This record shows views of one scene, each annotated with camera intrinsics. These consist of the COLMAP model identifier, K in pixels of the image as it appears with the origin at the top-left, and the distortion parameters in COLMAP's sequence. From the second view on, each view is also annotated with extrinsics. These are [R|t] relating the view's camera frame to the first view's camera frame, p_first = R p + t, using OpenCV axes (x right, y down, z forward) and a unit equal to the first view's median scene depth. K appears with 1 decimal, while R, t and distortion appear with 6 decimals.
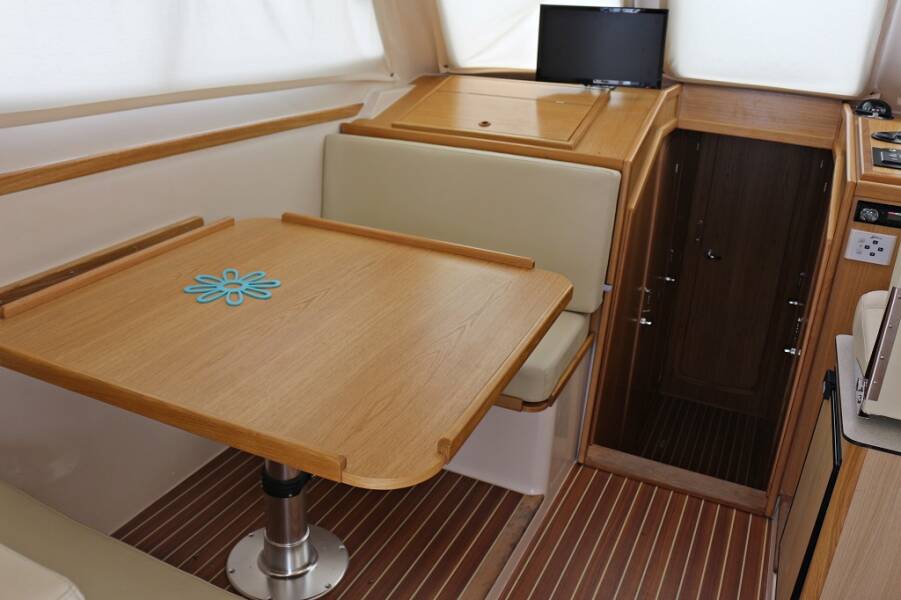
lens RADIAL K [[758.2, 0, 450.5], [0, 758.2, 300.0], [0, 0, 1]] dist [-0.167895, 0.146264]
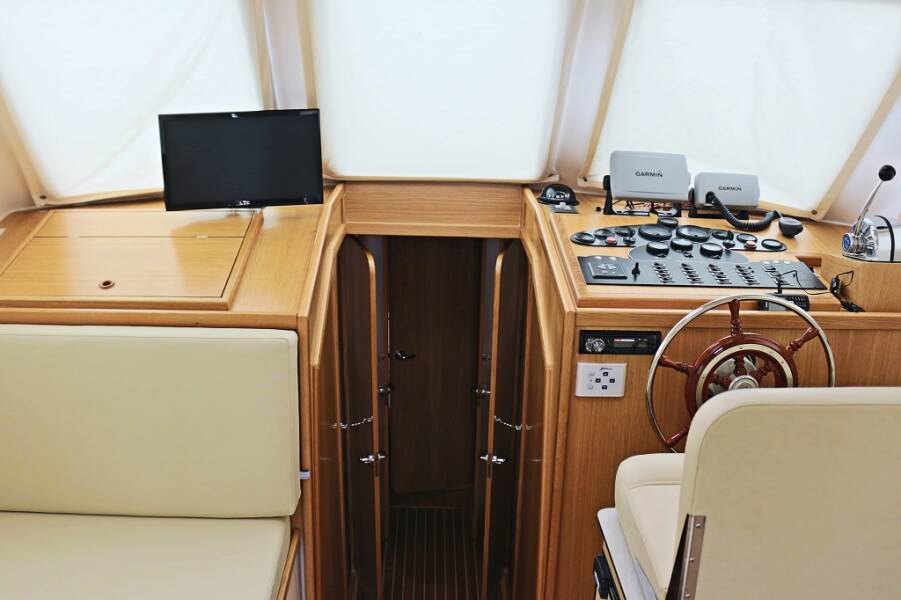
lens RADIAL K [[814.2, 0, 450.5], [0, 814.2, 300.0], [0, 0, 1]] dist [-0.122080, 0.010629]
pose [[0.899200, -0.158938, 0.407650, 0.030313], [0.184601, 0.982518, -0.024122, -0.145922], [-0.396689, 0.096943, 0.912820, 0.149608]]
